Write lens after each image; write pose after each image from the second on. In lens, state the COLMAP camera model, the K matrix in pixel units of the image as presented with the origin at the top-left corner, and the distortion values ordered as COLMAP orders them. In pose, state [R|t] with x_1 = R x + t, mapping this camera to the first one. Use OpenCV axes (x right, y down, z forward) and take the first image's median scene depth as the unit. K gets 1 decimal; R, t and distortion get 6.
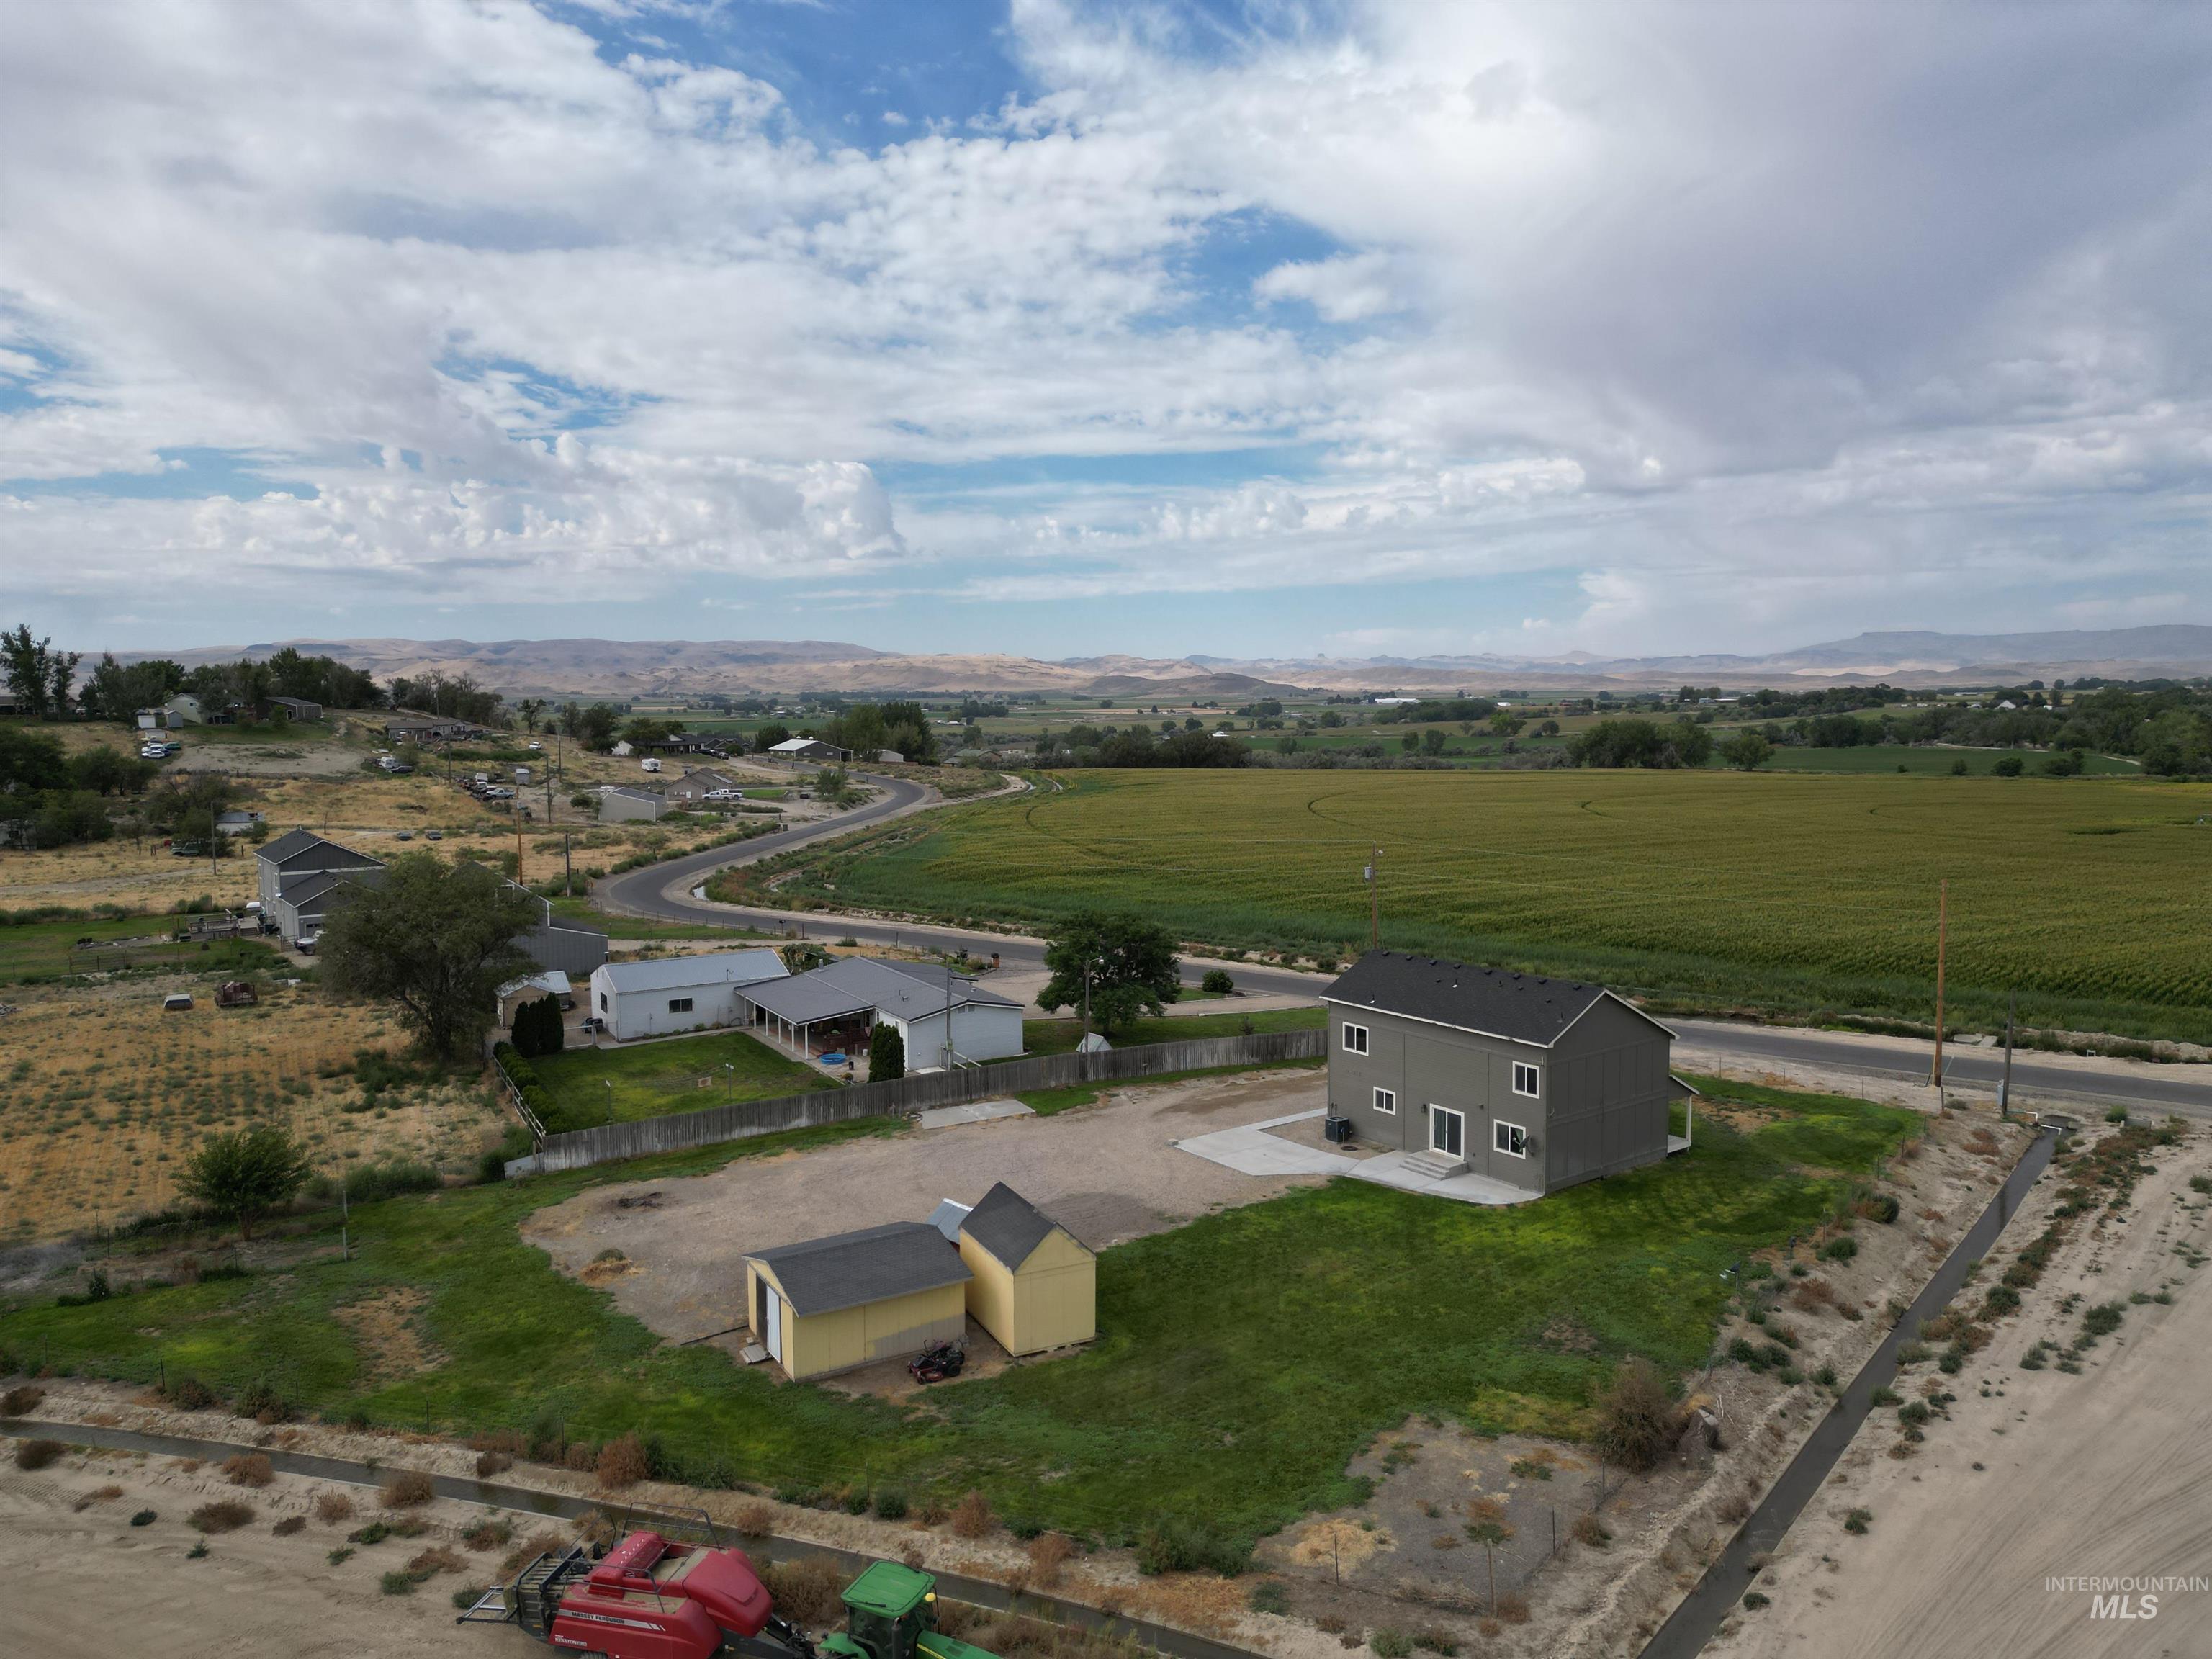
lens RADIAL K [[1552.2, 0, 1099.8], [0, 1552.2, 823.7], [0, 0, 1]] dist [0.076366, -0.074509]
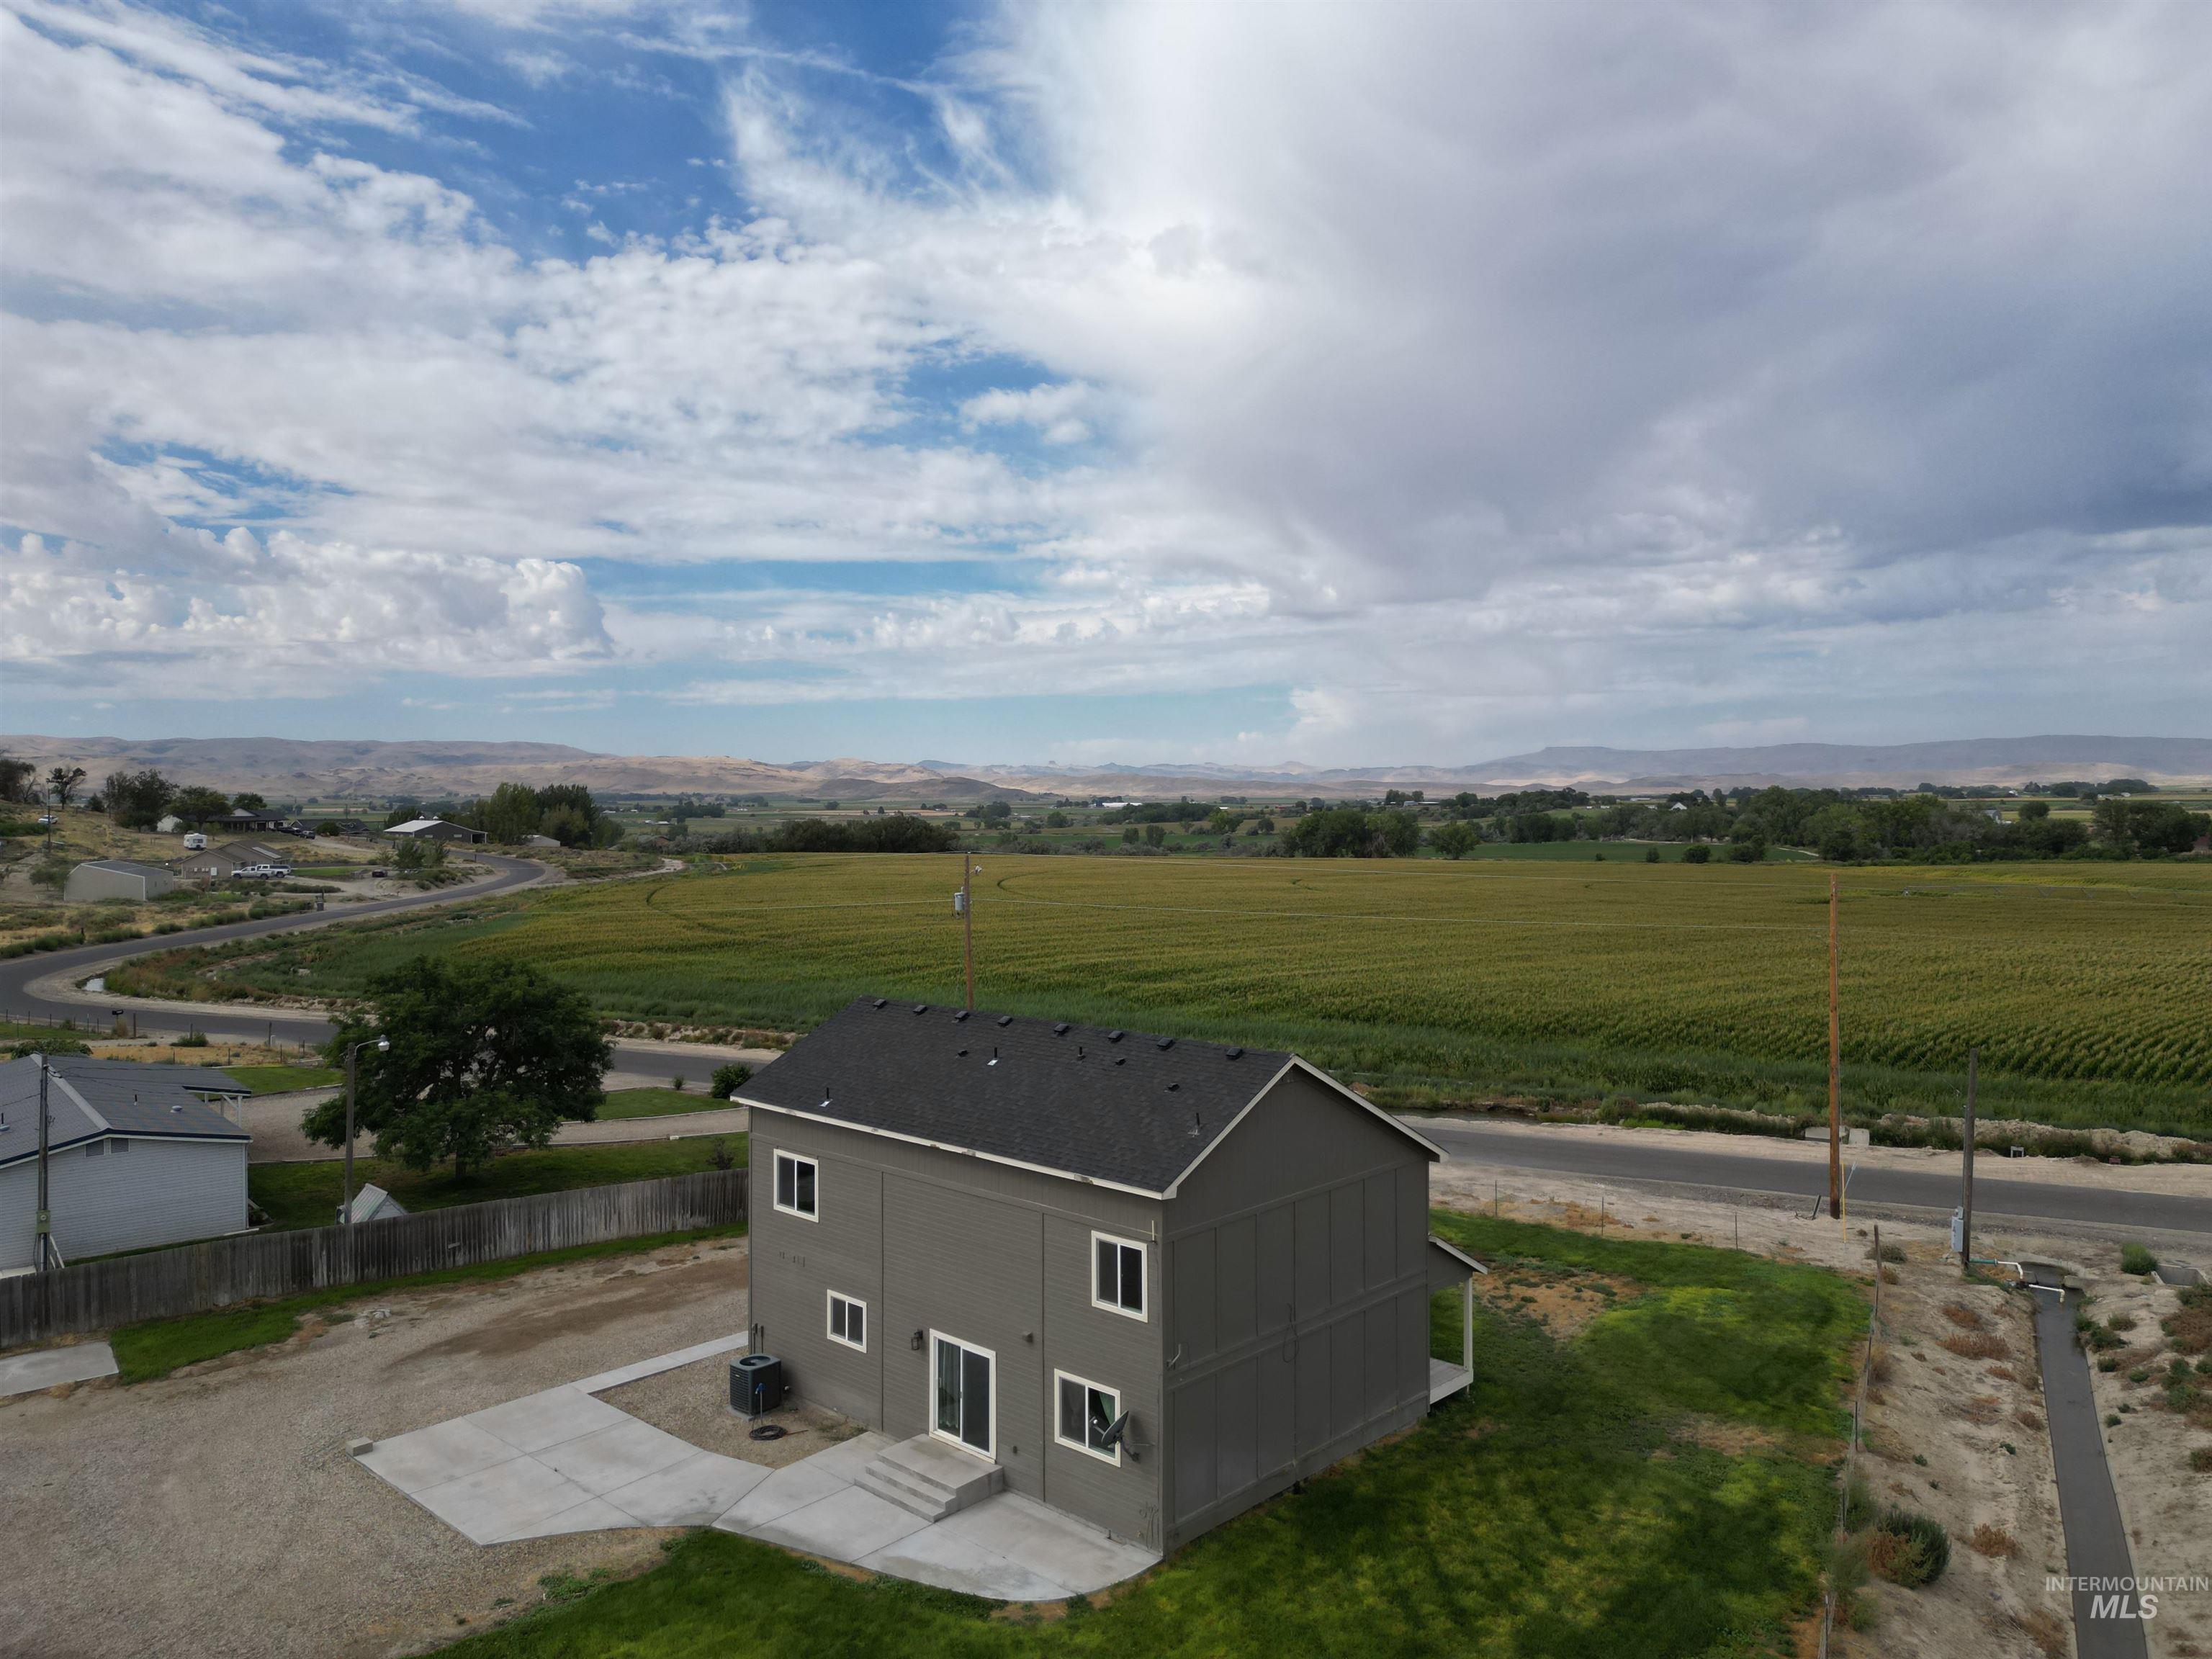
lens RADIAL K [[1552.2, 0, 1107.8], [0, 1552.2, 840.9], [0, 0, 1]] dist [0.076366, -0.074509]
pose [[0.984566, 0.000719, 0.175014, 0.112343], [0.009302, 0.998363, -0.056428, 0.040095], [-0.174768, 0.057185, 0.982948, 0.332943]]
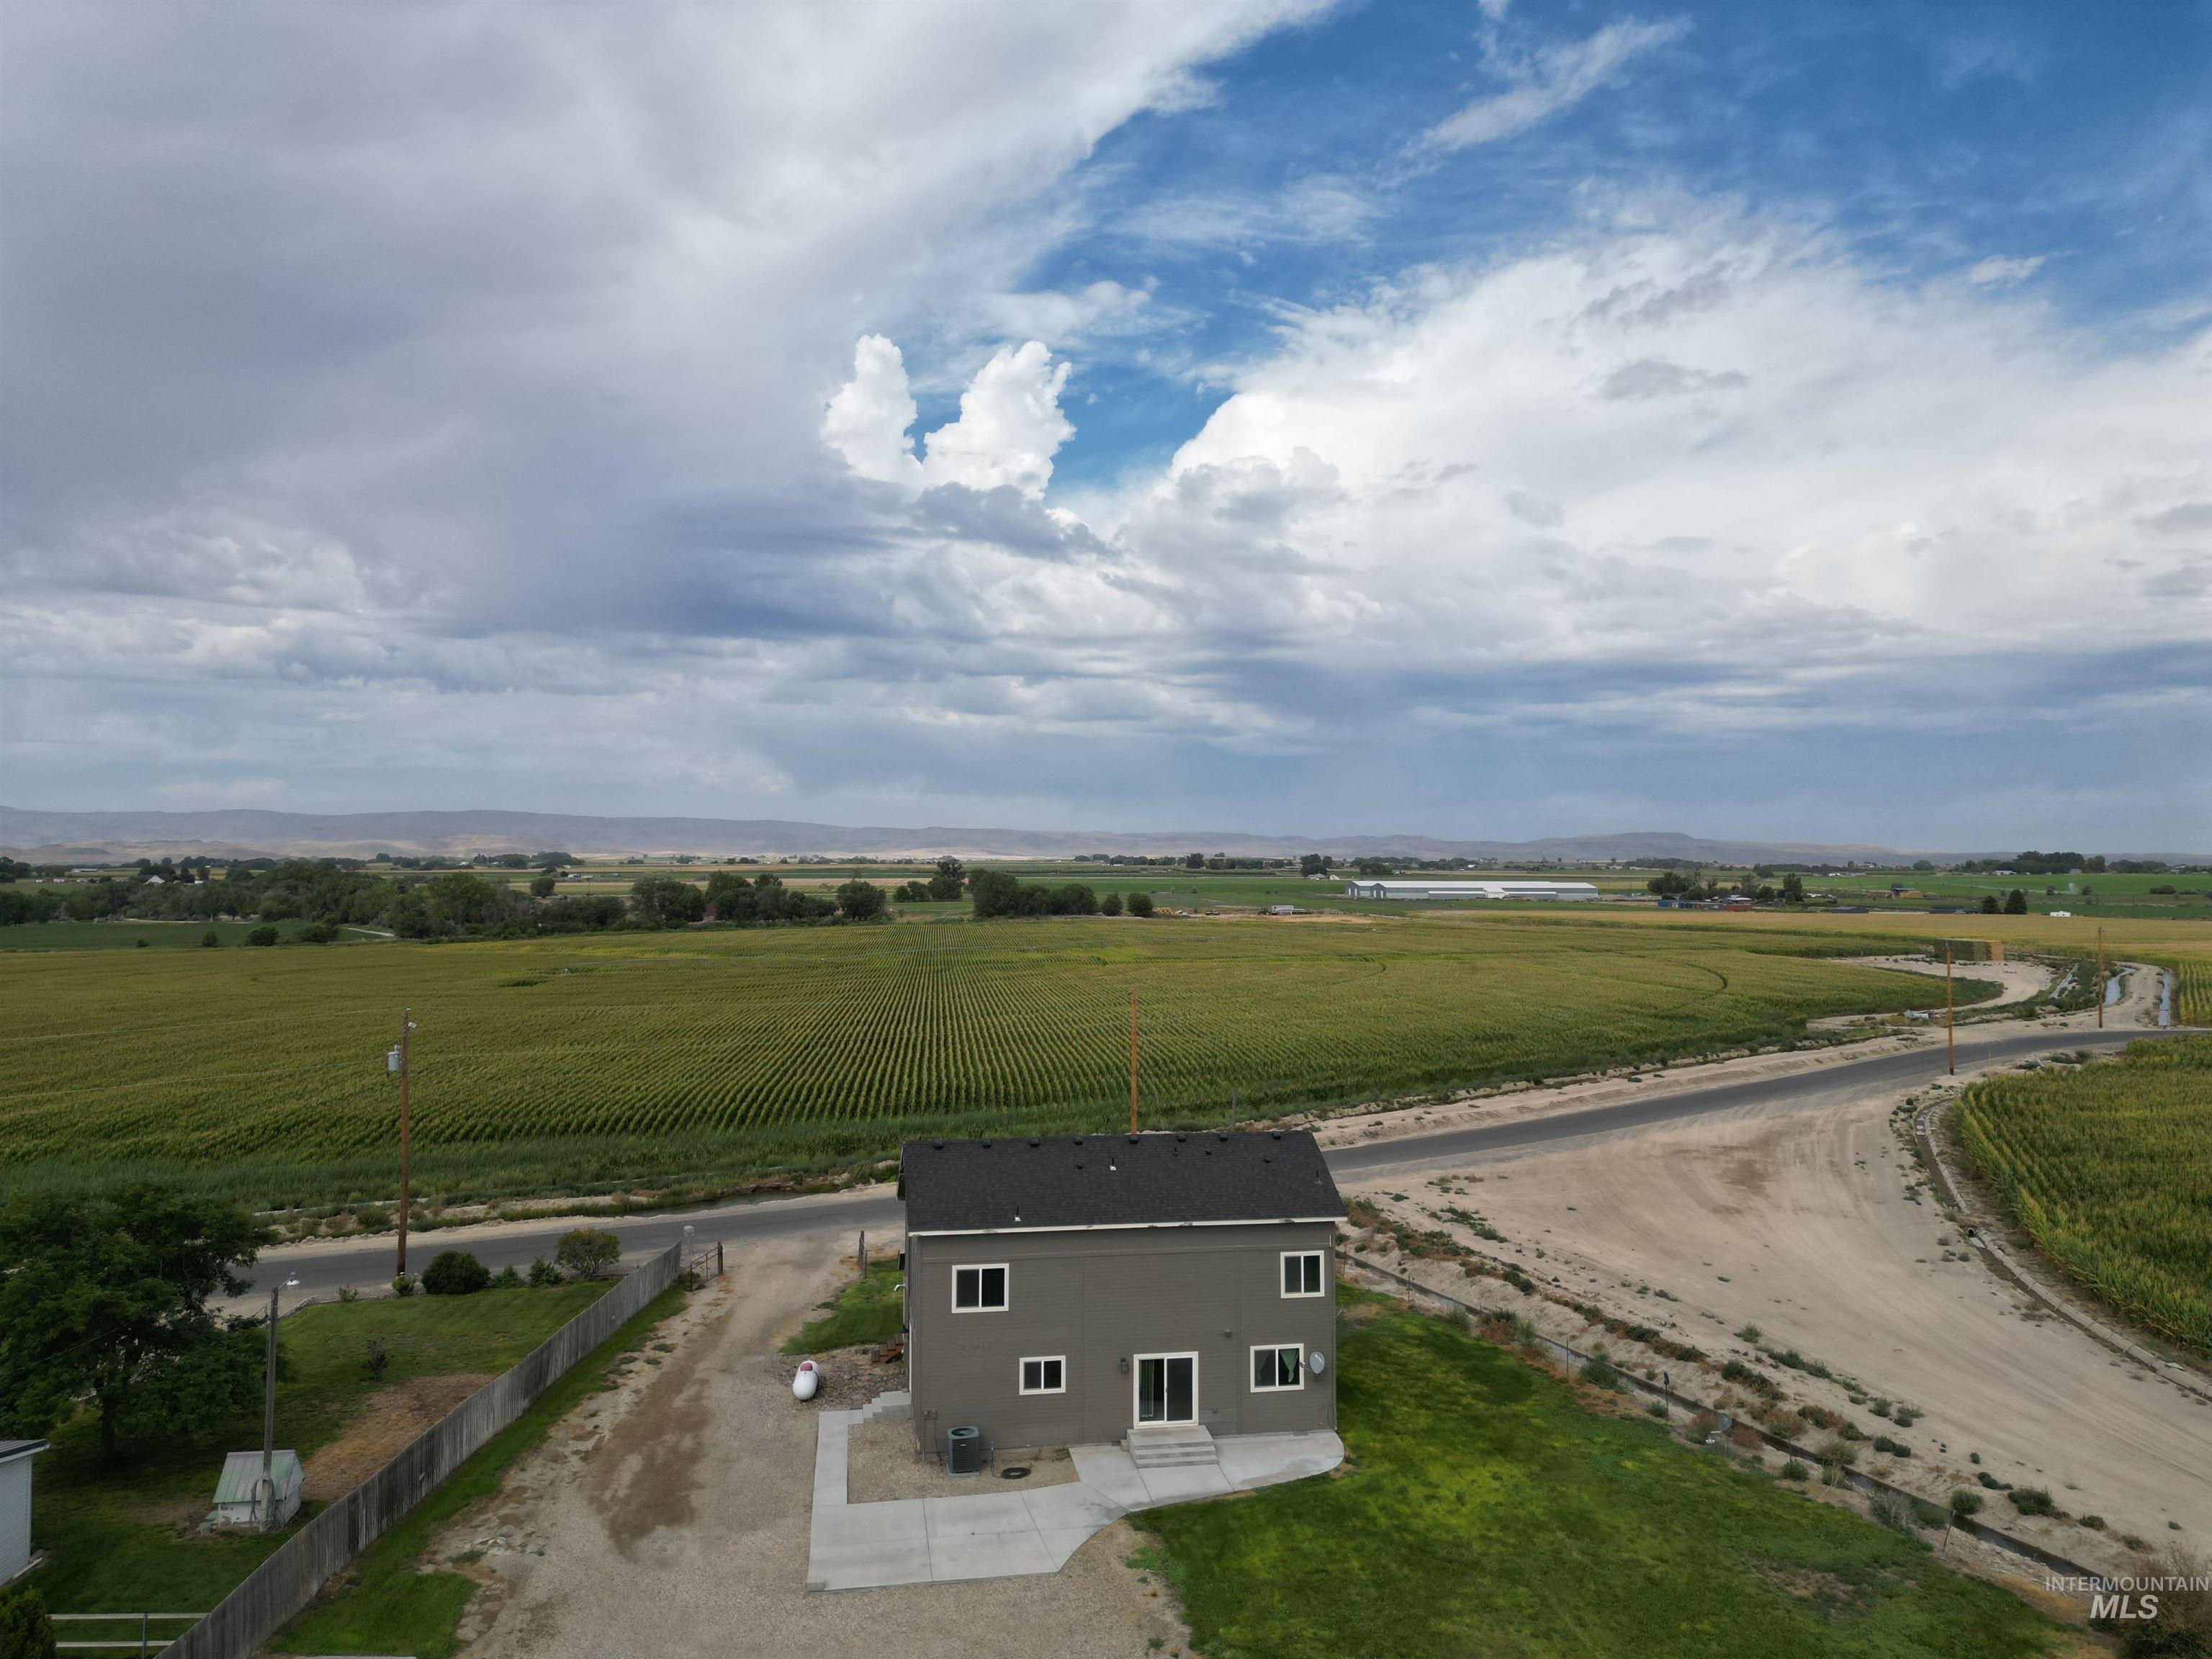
lens RADIAL K [[1552.2, 0, 1106.6], [0, 1552.2, 836.3], [0, 0, 1]] dist [0.076366, -0.074509]
pose [[0.457024, 0.025503, 0.889088, -0.237171], [0.068600, 0.995601, -0.063821, 0.001630], [-0.886805, 0.090159, 0.453264, 0.424393]]
